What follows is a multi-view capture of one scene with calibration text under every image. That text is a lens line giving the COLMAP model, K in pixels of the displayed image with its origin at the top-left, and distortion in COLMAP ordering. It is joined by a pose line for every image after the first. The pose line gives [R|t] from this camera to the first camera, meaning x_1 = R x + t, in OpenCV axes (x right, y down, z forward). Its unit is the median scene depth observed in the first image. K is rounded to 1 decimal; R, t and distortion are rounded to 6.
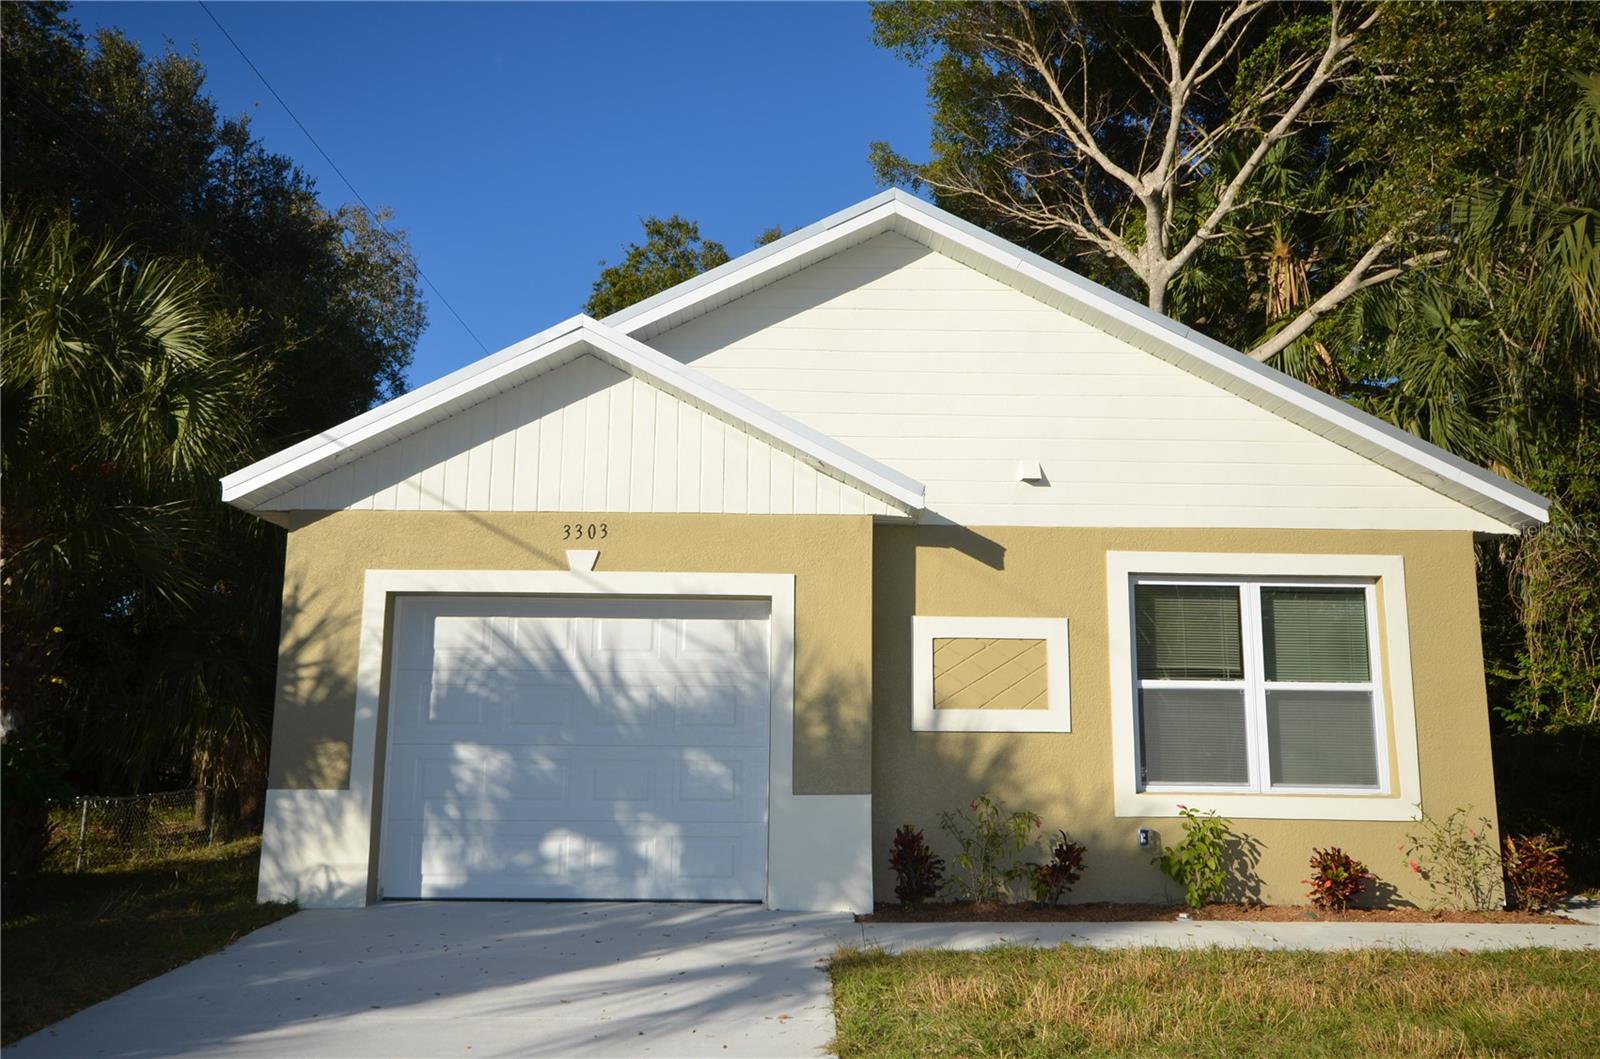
lens RADIAL K [[1237.0, 0, 800.0], [0, 1237.0, 529.5], [0, 0, 1]] dist [0.004796, 0.004552]
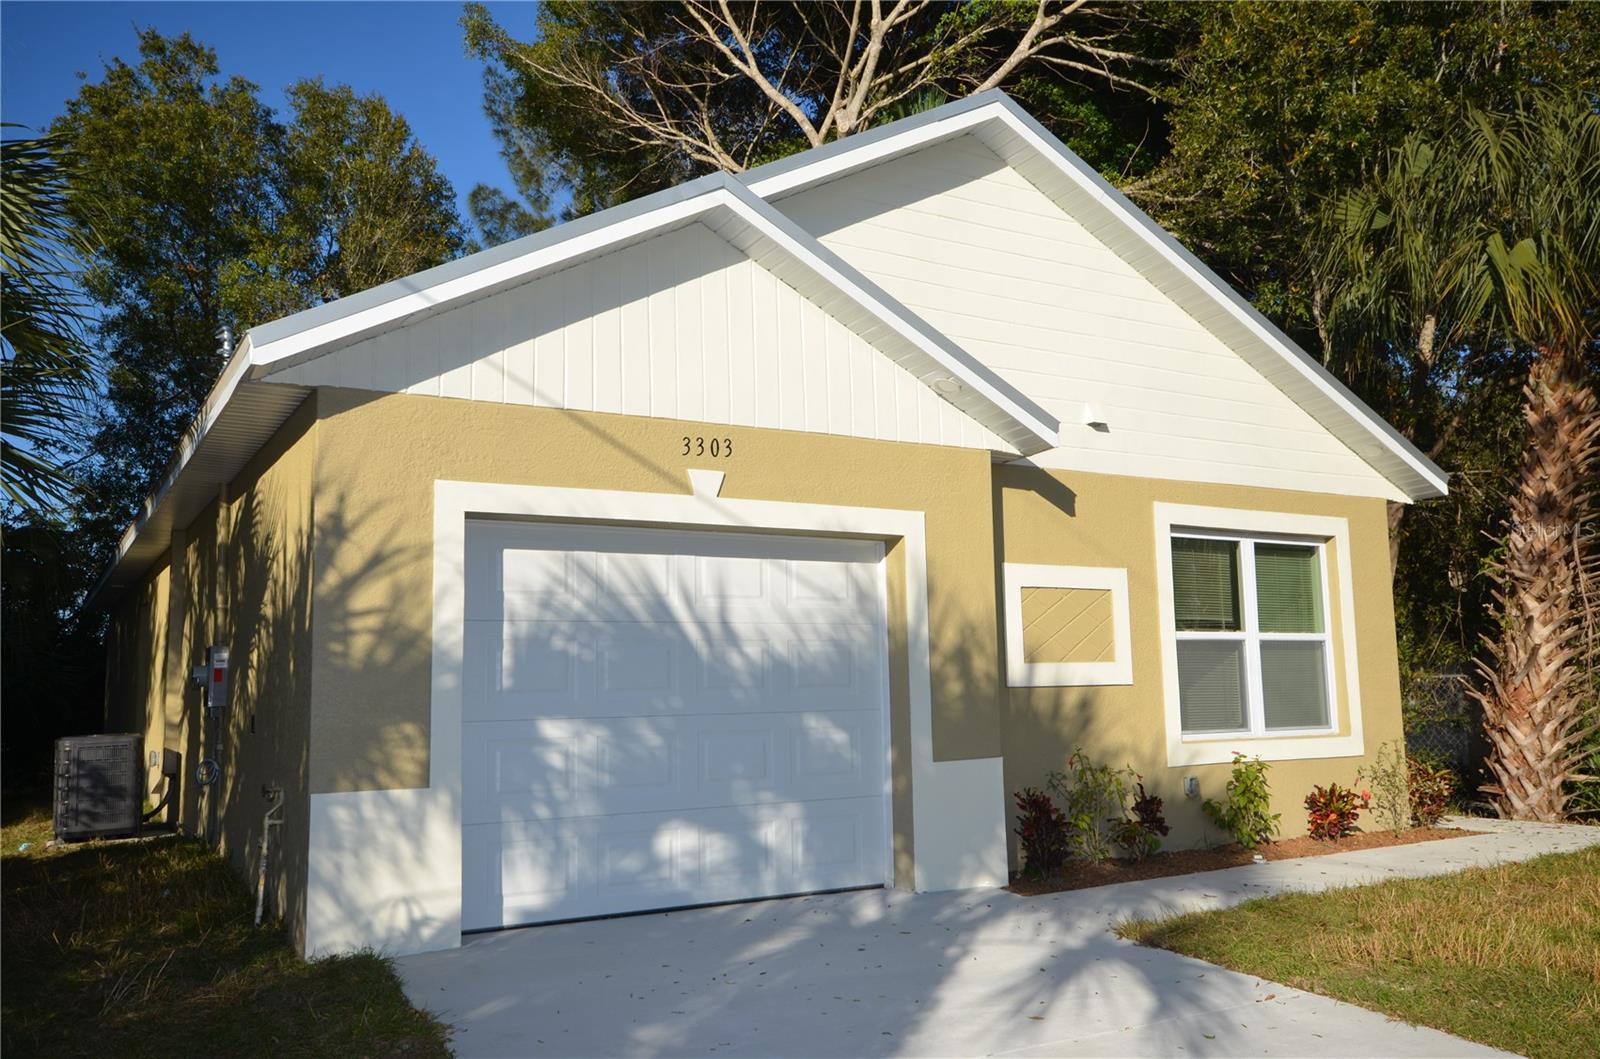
lens RADIAL K [[1323.9, 0, 800.0], [0, 1323.9, 529.5], [0, 0, 1]] dist [0.029792, 0.001056]
pose [[0.858152, 0.035851, 0.512142, -0.556151], [-0.056957, 0.998049, 0.025571, 0.029470], [-0.510226, -0.051114, 0.858520, 0.234294]]
